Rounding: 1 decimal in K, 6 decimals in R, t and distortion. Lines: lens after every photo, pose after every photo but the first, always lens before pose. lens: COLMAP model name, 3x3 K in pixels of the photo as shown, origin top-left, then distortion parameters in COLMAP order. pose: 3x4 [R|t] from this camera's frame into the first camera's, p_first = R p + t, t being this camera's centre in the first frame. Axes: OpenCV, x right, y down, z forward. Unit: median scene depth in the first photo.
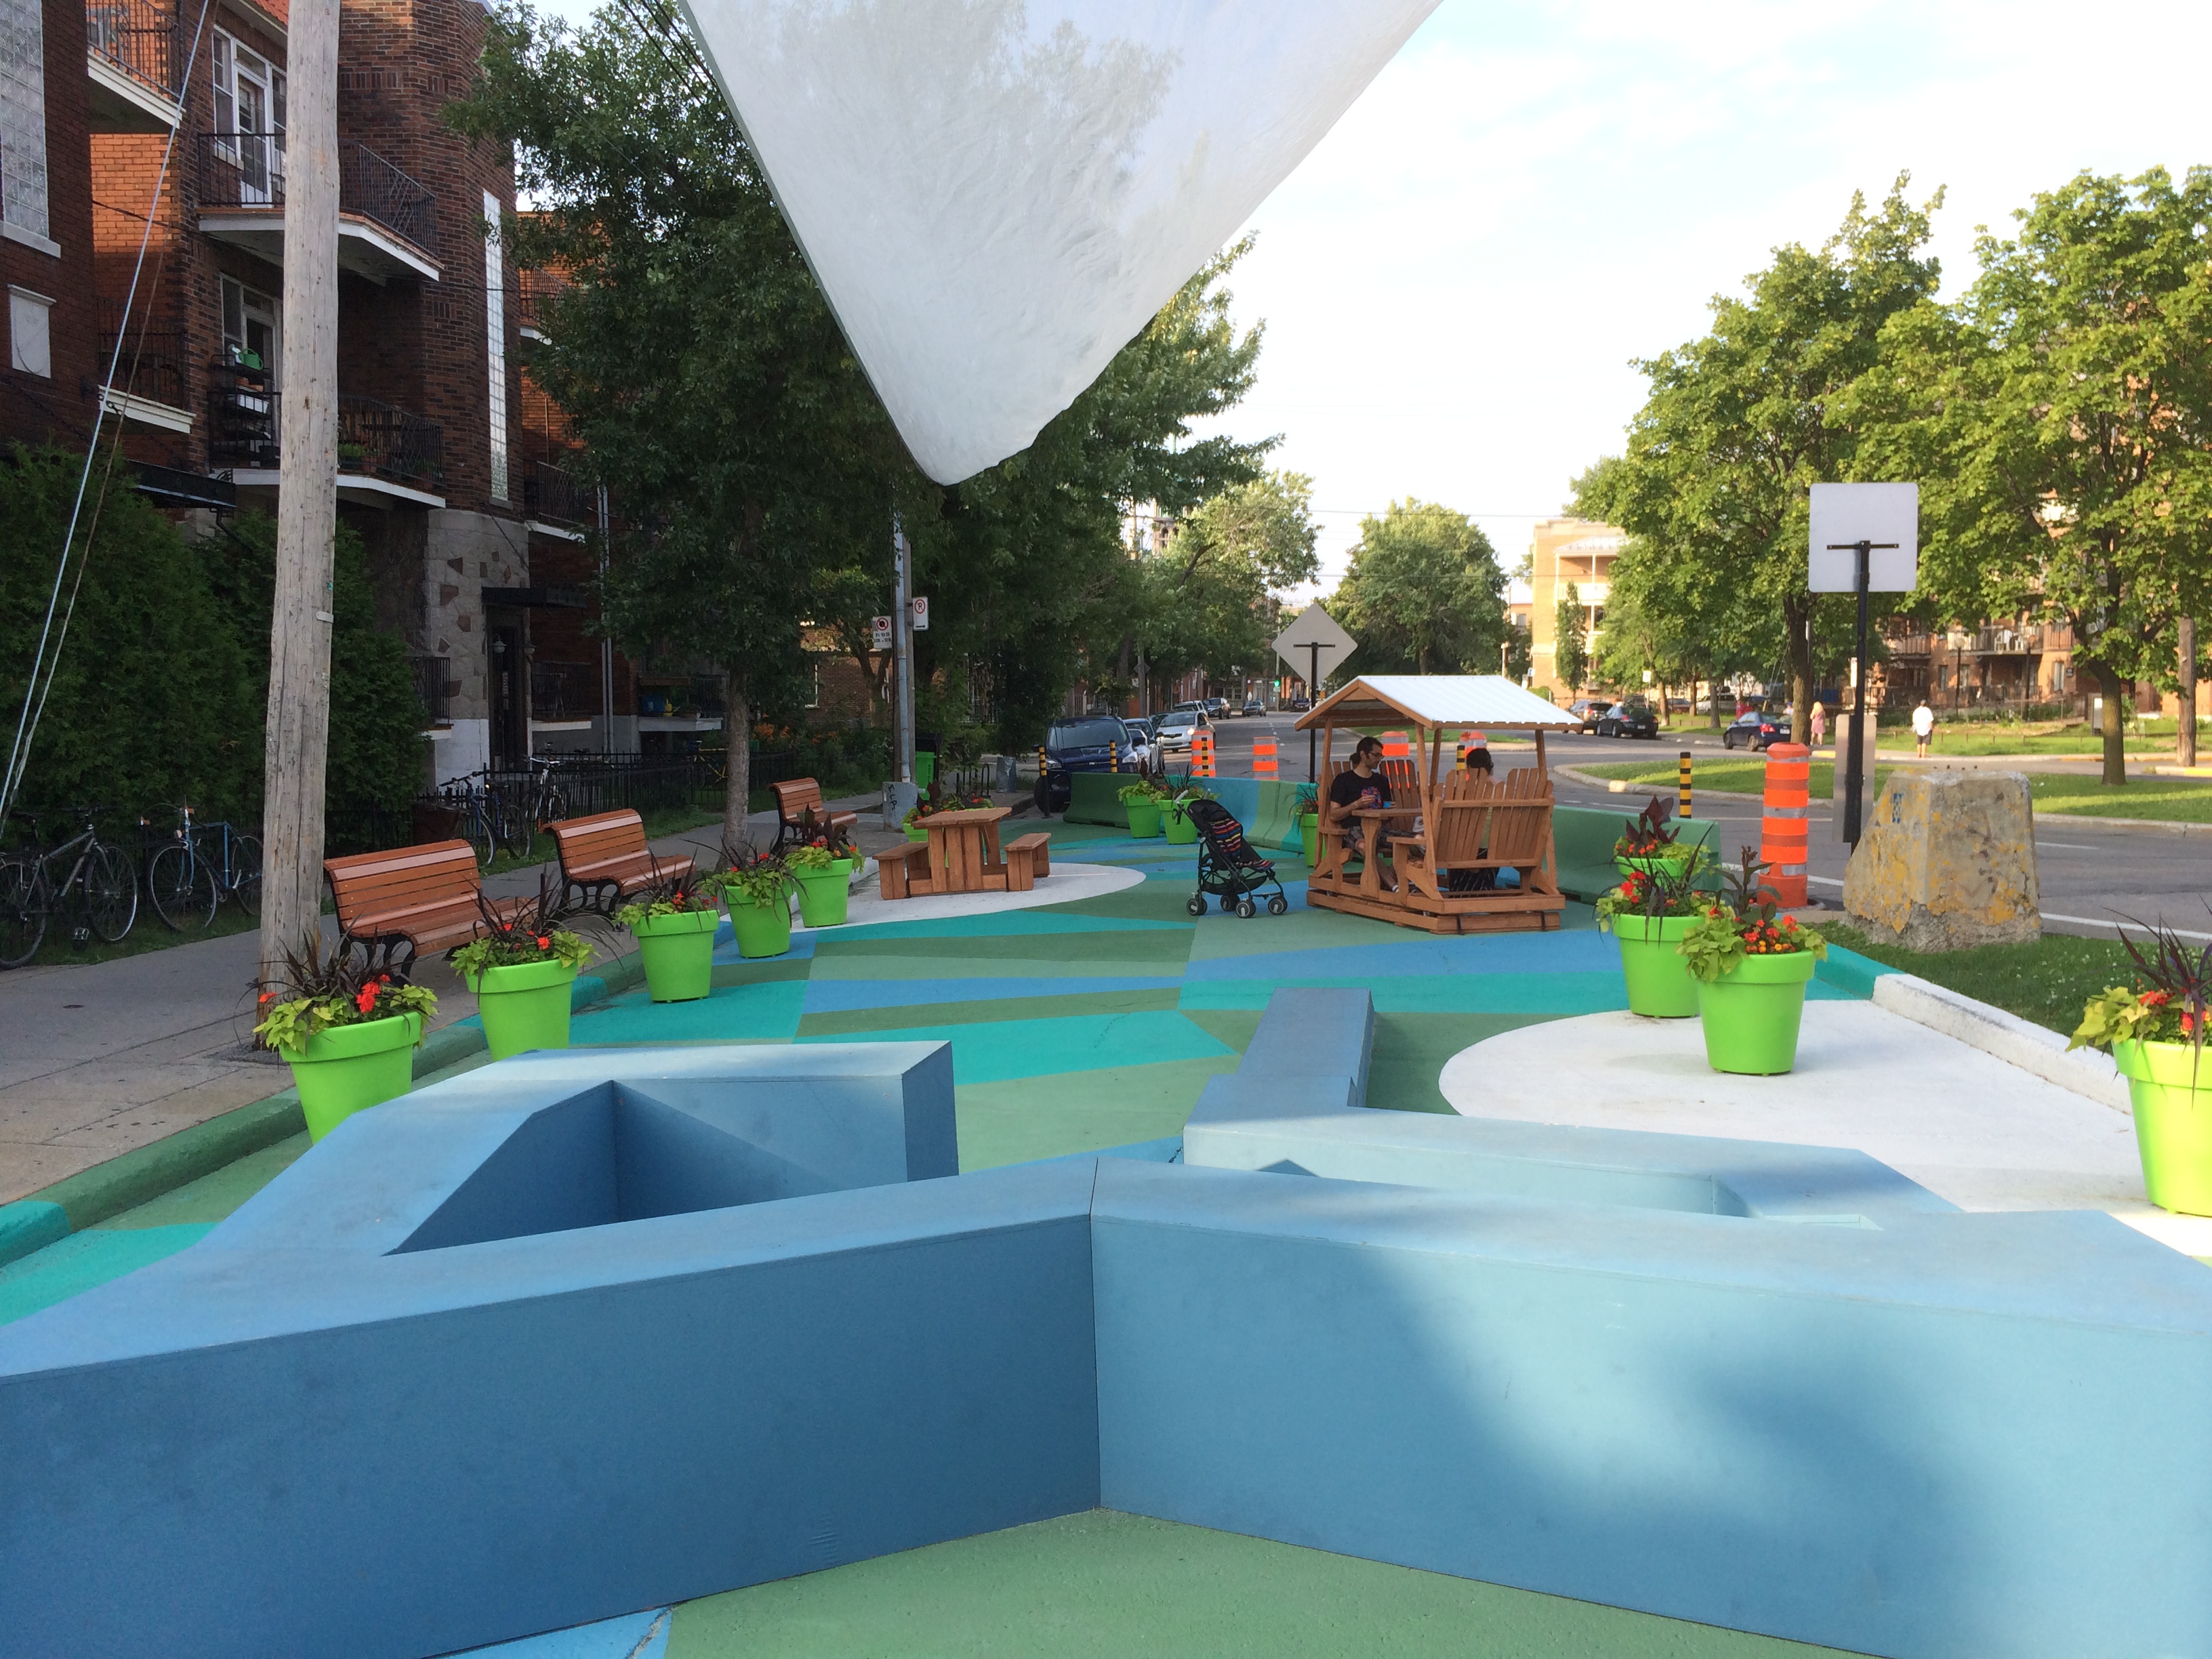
lens RADIAL K [[1855.8, 0, 1106.0], [0, 1855.8, 829.5], [0, 0, 1]] dist [0.079530, -0.130976]
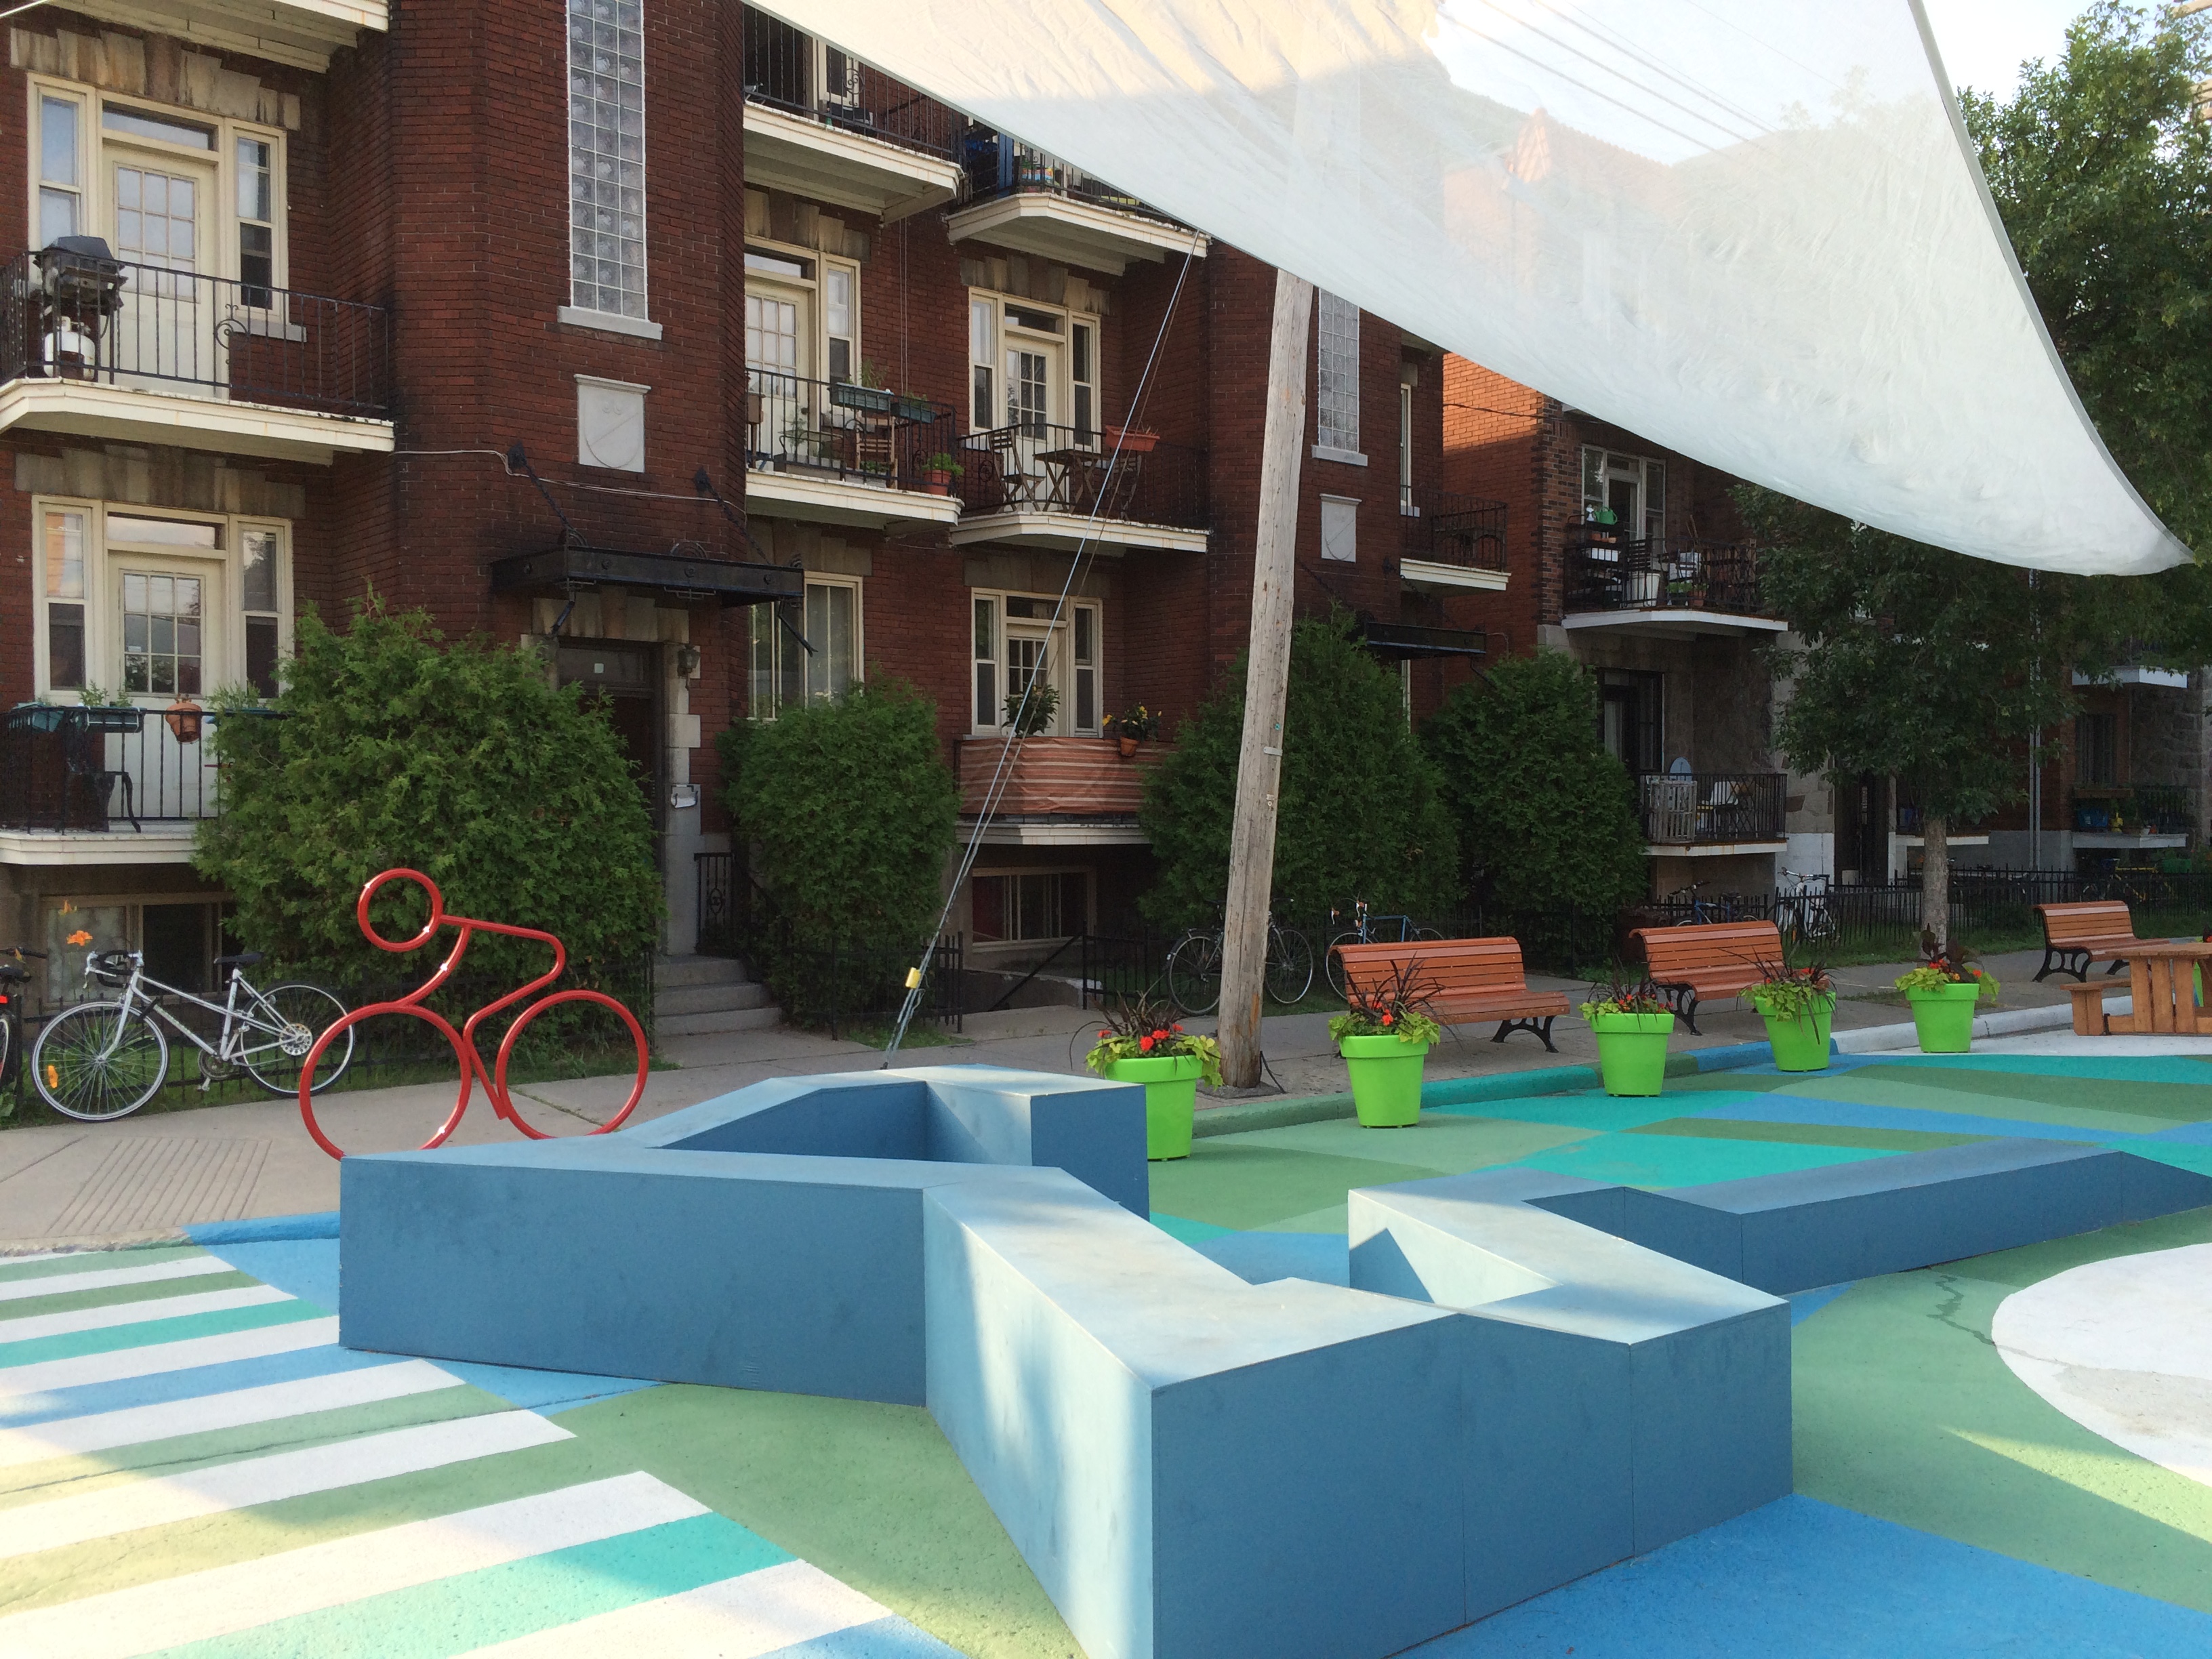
lens RADIAL K [[1855.8, 0, 1106.0], [0, 1855.8, 829.5], [0, 0, 1]] dist [0.079530, -0.130976]
pose [[0.684536, 0.005301, -0.728960, 0.232011], [-0.049651, 0.997990, -0.039368, -0.002384], [0.727286, 0.063142, 0.683424, 0.029990]]
